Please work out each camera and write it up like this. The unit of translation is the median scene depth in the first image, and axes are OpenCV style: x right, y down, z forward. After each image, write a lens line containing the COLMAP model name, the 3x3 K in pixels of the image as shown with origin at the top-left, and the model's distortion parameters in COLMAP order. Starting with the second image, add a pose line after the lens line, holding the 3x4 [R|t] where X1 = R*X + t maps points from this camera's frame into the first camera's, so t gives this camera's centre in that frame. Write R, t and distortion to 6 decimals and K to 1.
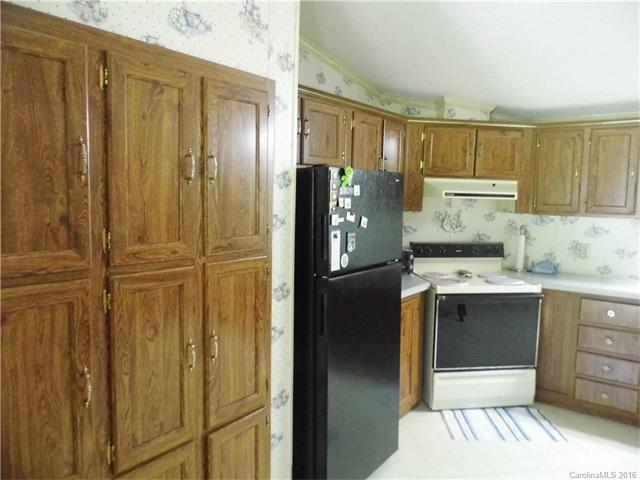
lens RADIAL K [[472.9, 0, 317.0], [0, 472.9, 239.8], [0, 0, 1]] dist [-0.015660, -0.003659]
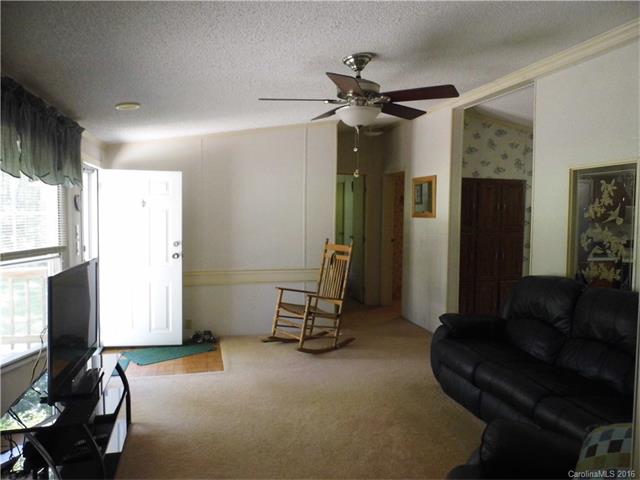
lens RADIAL K [[472.9, 0, 319.5], [0, 472.9, 240.5], [0, 0, 1]] dist [-0.015660, -0.003659]
pose [[0.784719, 0.035212, -0.618850, 0.463753], [-0.058122, 0.998166, -0.016906, 0.125542], [0.617120, 0.049236, 0.785327, -1.371418]]
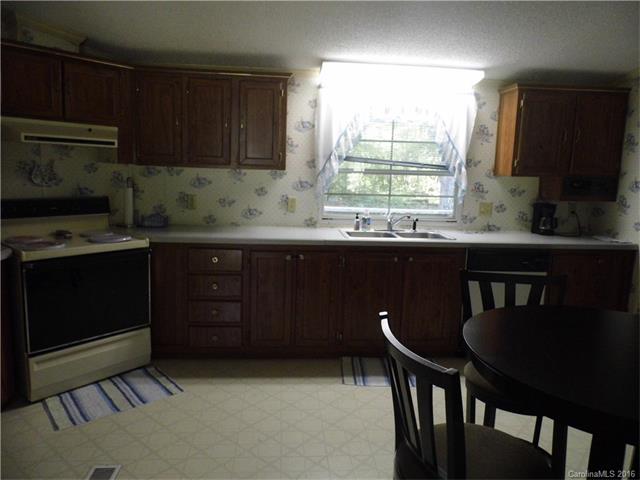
lens RADIAL K [[472.9, 0, 321.1], [0, 472.9, 239.2], [0, 0, 1]] dist [-0.015660, -0.003659]
pose [[0.732173, -0.094110, 0.674586, 0.088386], [0.037015, 0.994443, 0.098558, 0.015668], [-0.680112, -0.047192, 0.731587, 0.068798]]
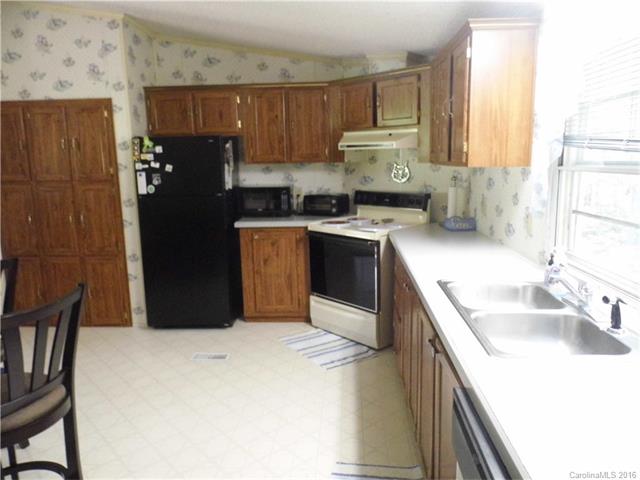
lens RADIAL K [[472.9, 0, 322.3], [0, 472.9, 238.6], [0, 0, 1]] dist [-0.015660, -0.003659]
pose [[0.575947, 0.114158, -0.809477, 1.214508], [-0.049013, 0.993242, 0.105201, 0.006302], [0.816017, -0.020916, 0.577650, 0.310087]]
